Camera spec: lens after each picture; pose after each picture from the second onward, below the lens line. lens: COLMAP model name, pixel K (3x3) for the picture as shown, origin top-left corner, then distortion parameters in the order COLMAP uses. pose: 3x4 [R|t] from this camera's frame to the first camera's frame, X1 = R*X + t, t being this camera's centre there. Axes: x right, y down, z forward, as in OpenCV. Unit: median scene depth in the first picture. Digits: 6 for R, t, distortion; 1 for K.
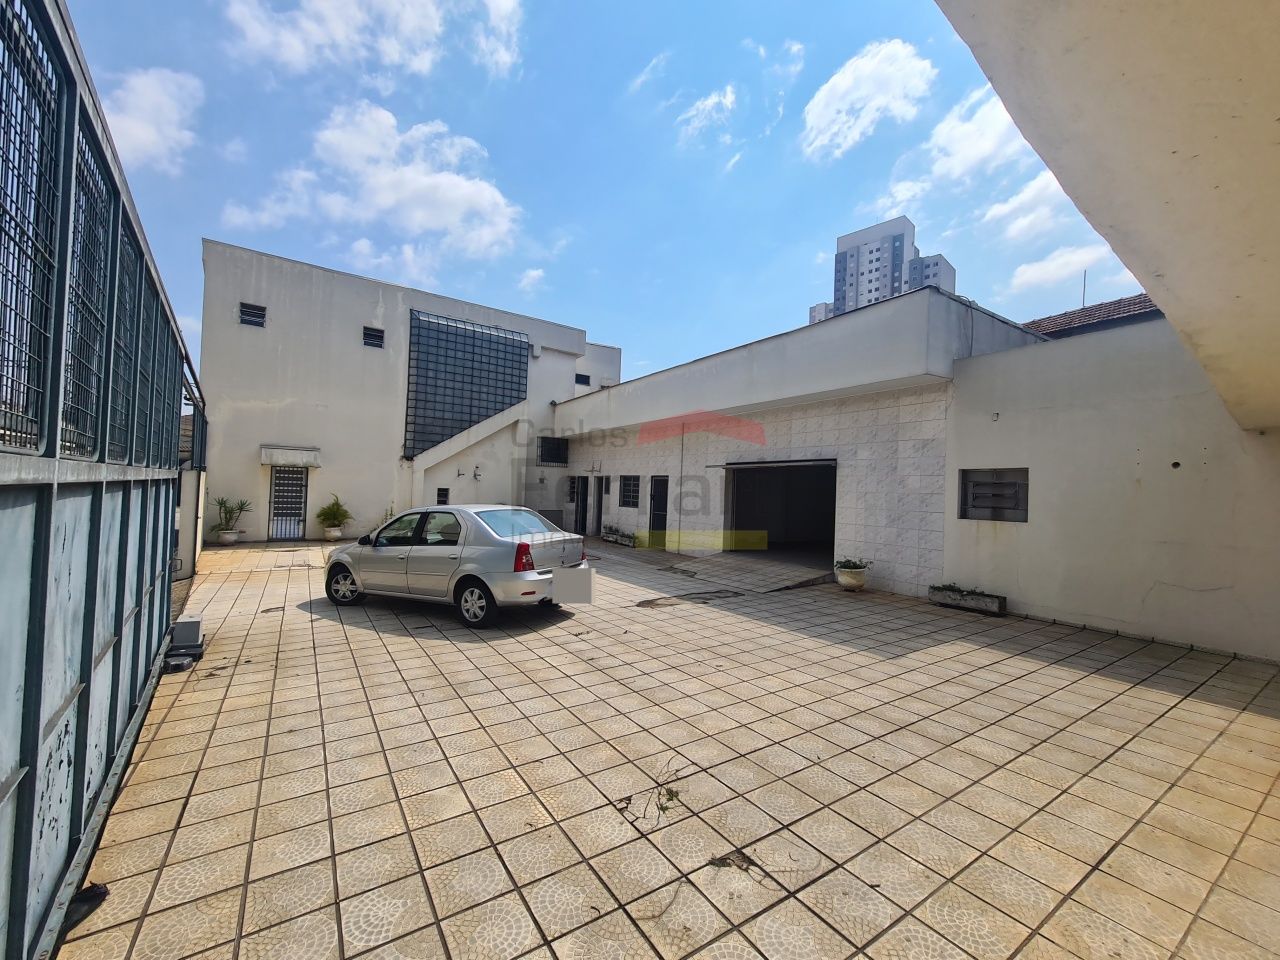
lens RADIAL K [[522.9, 0, 646.0], [0, 522.9, 481.2], [0, 0, 1]] dist [-0.003521, 0.000436]
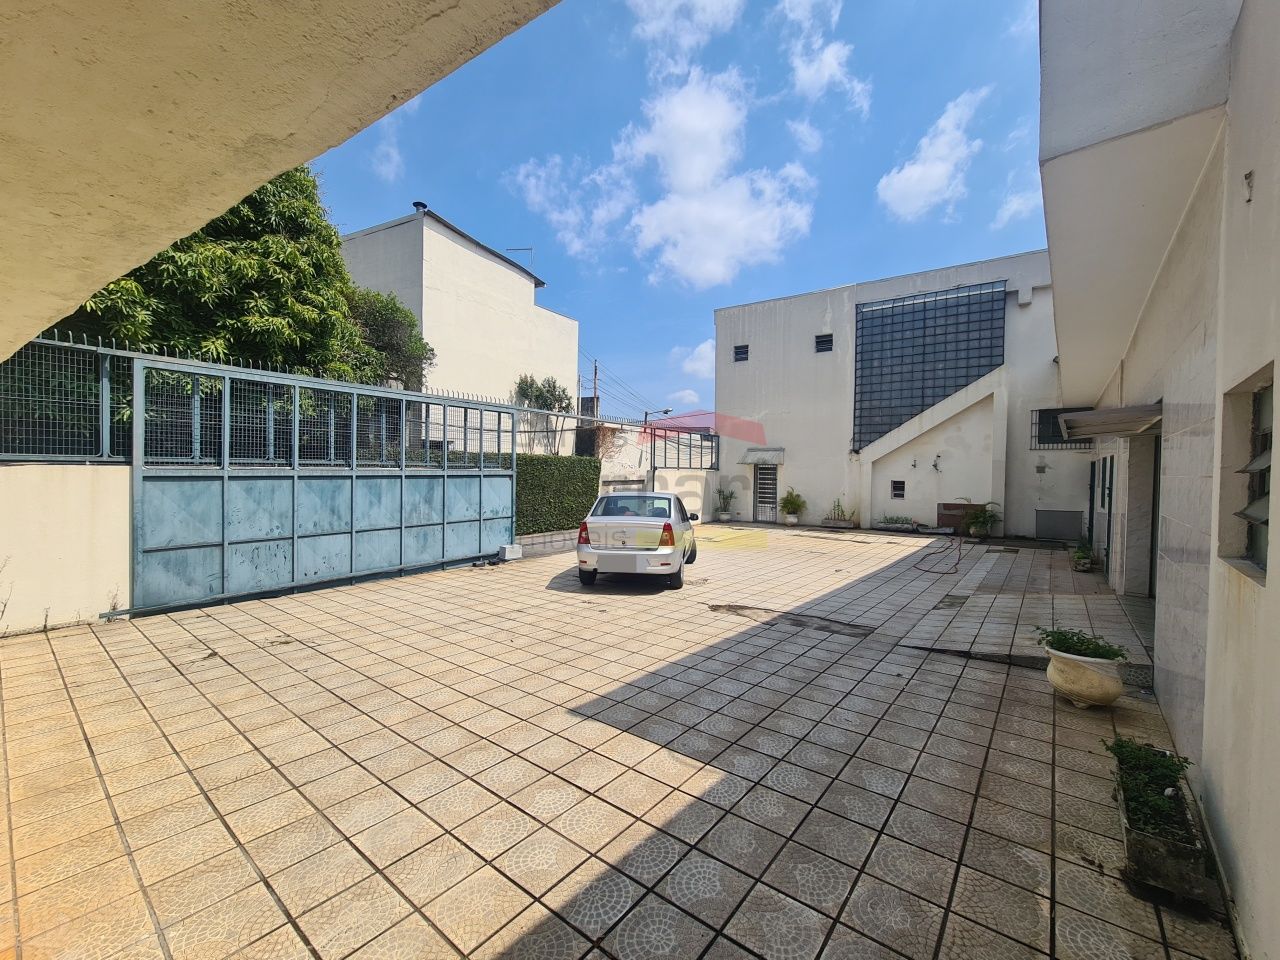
lens RADIAL K [[522.9, 0, 646.0], [0, 522.9, 481.2], [0, 0, 1]] dist [-0.003521, 0.000436]
pose [[0.314024, -0.008725, -0.949375, 1.051585], [0.016886, 0.999851, -0.003604, 0.030248], [0.949265, -0.014899, 0.314125, 0.787633]]
